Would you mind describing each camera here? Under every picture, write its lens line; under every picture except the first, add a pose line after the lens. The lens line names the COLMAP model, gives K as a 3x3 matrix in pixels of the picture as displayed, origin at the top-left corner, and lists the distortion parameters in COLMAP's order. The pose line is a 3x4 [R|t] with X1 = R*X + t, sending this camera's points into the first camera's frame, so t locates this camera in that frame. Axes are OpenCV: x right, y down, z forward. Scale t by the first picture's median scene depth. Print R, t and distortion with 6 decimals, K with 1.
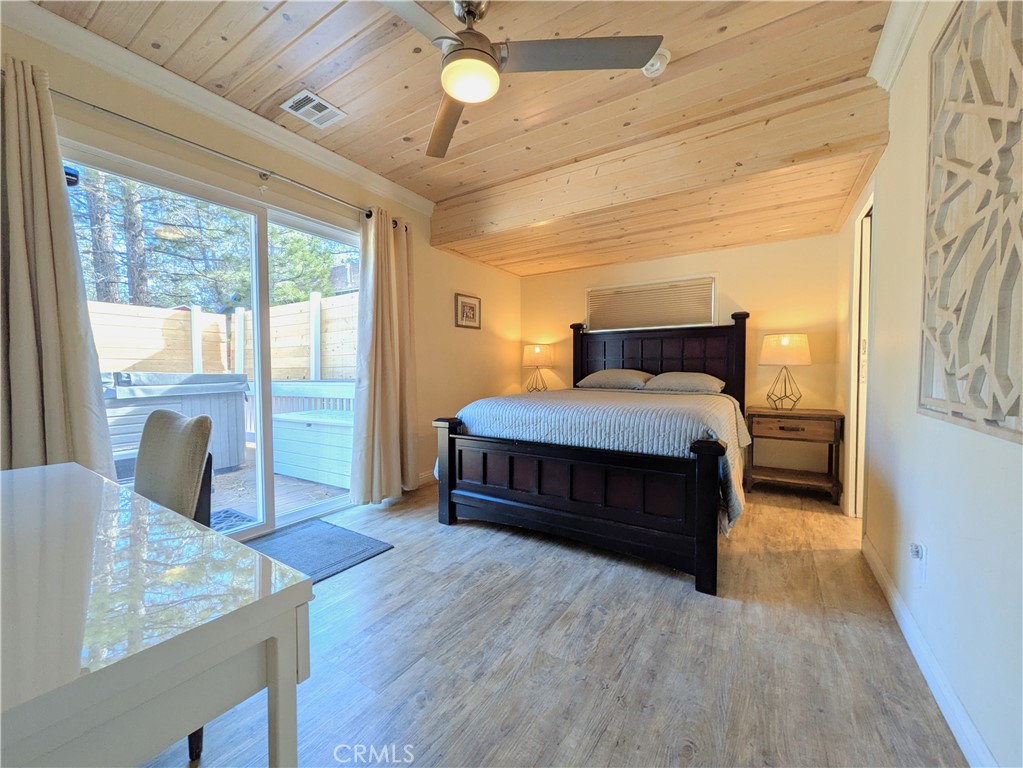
lens RADIAL K [[404.4, 0, 511.6], [0, 404.4, 383.9], [0, 0, 1]] dist [0.000026, -0.000630]
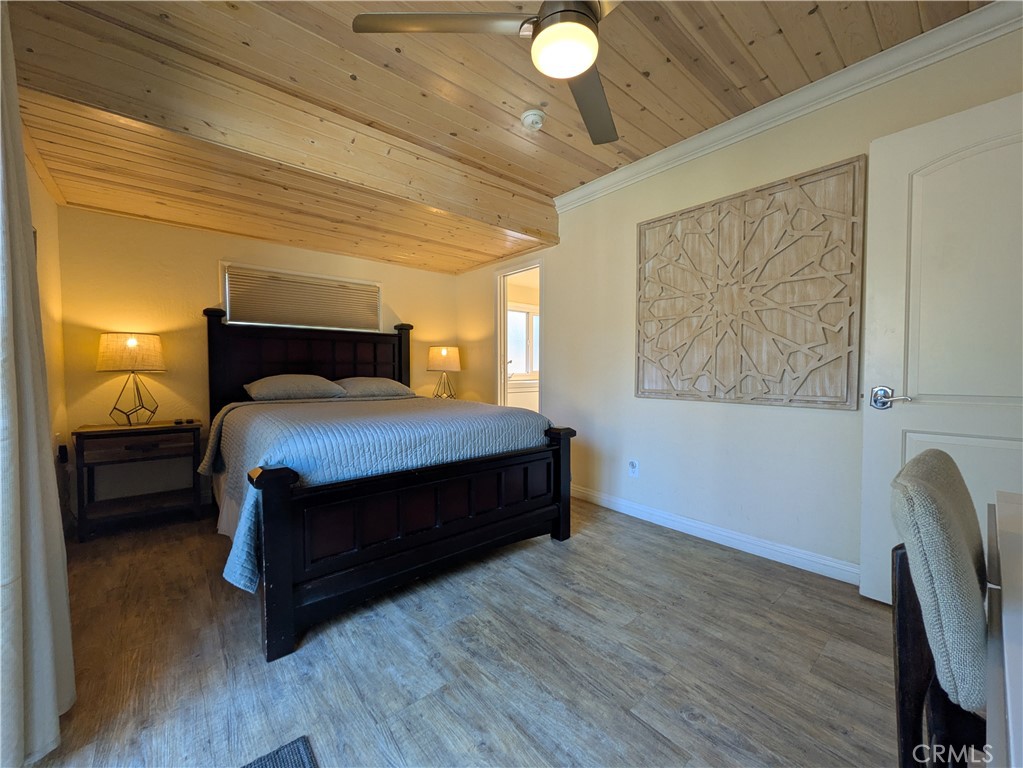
lens RADIAL K [[404.4, 0, 513.2], [0, 404.4, 384.0], [0, 0, 1]] dist [0.000026, -0.000630]
pose [[0.289336, -0.030973, 0.956726, -0.746963], [0.033590, 0.999189, 0.022190, -0.039501], [-0.956638, 0.025716, 0.290142, 0.655147]]
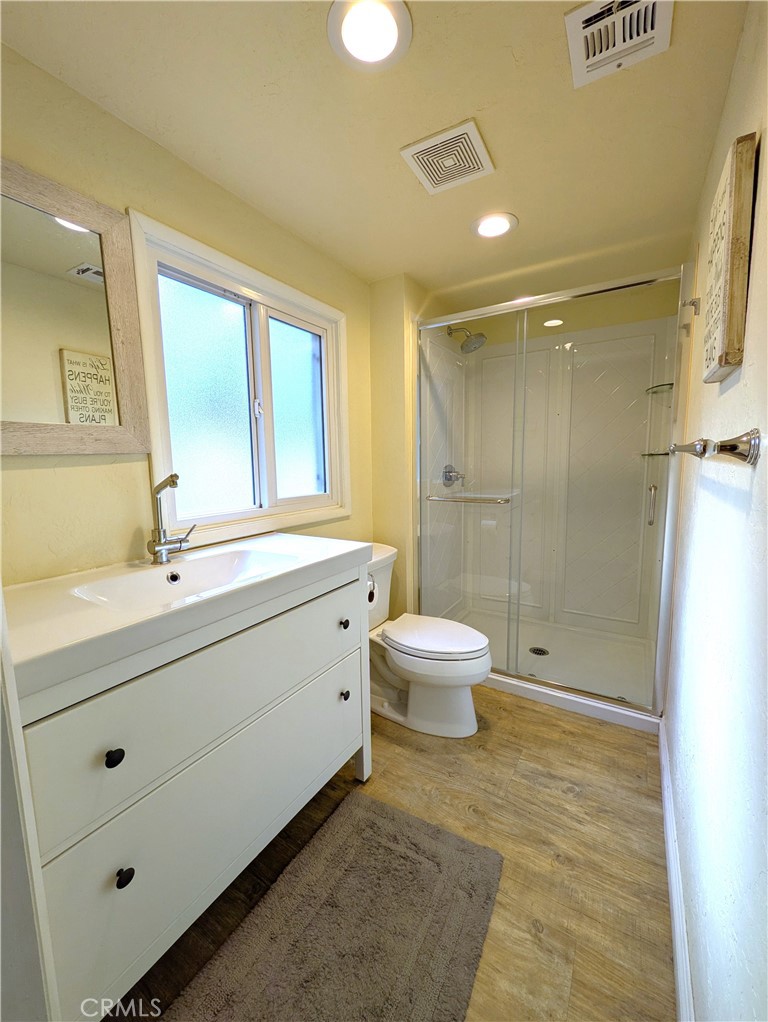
lens RADIAL K [[404.0, 0, 388.2], [0, 404.0, 508.4], [0, 0, 1]] dist [0.000026, -0.000630]
pose [[0.013080, 0.124950, -0.992077, 0.478090], [-0.023964, 0.991916, 0.124614, -0.086464], [0.999627, 0.022144, 0.015969, 0.260649]]
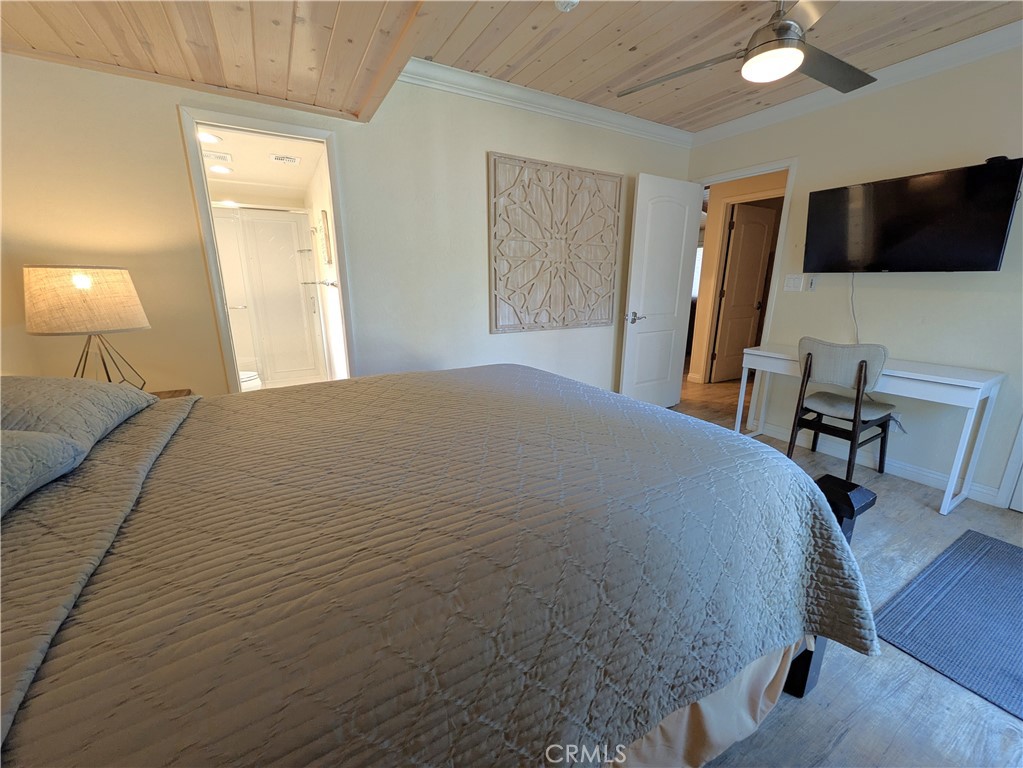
lens RADIAL K [[404.4, 0, 513.9], [0, 404.4, 385.5], [0, 0, 1]] dist [0.000026, -0.000630]
pose [[-0.889583, -0.107440, 0.443959, -0.046428], [0.021029, 0.961280, 0.274770, -0.165277], [-0.456290, 0.253767, -0.852879, 1.867666]]
